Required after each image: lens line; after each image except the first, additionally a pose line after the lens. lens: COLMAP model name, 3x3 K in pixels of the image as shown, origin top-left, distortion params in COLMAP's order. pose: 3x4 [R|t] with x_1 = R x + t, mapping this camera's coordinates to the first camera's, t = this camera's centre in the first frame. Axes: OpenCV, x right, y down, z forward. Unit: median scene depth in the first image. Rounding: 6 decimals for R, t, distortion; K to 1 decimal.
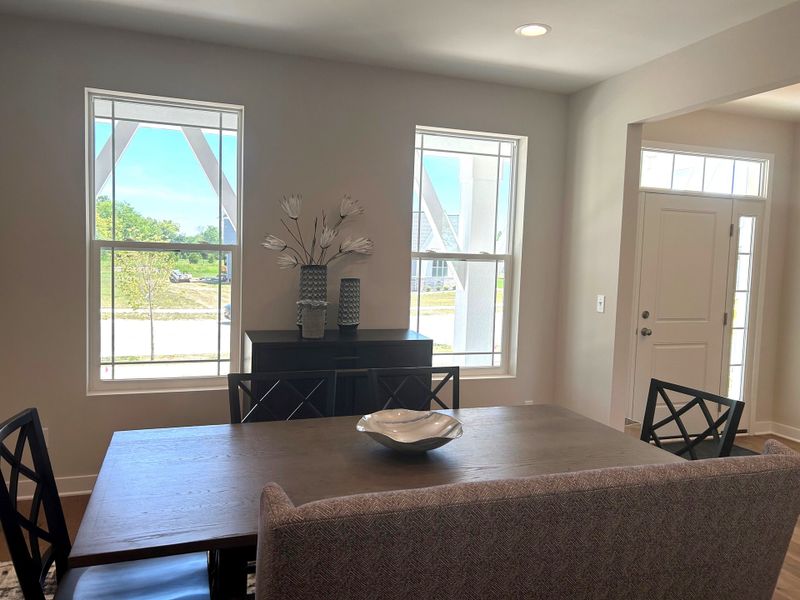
lens RADIAL K [[597.3, 0, 399.5], [0, 597.3, 297.4], [0, 0, 1]] dist [0.024469, -0.004986]
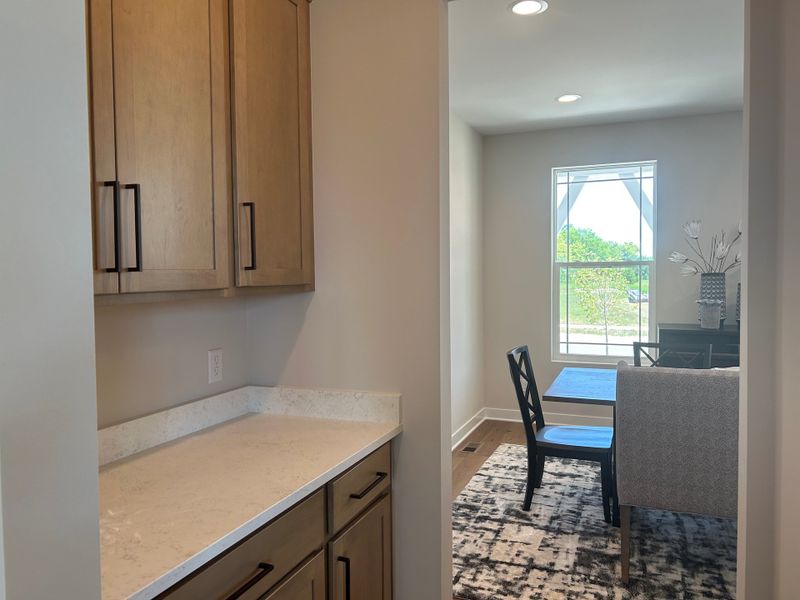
lens RADIAL K [[597.3, 0, 399.5], [0, 597.3, 297.4], [0, 0, 1]] dist [0.024469, -0.004986]
pose [[0.742499, -0.012687, -0.669727, 0.222755], [-0.011019, 0.999454, -0.031149, 0.046768], [0.669757, 0.030508, 0.741954, -0.410362]]
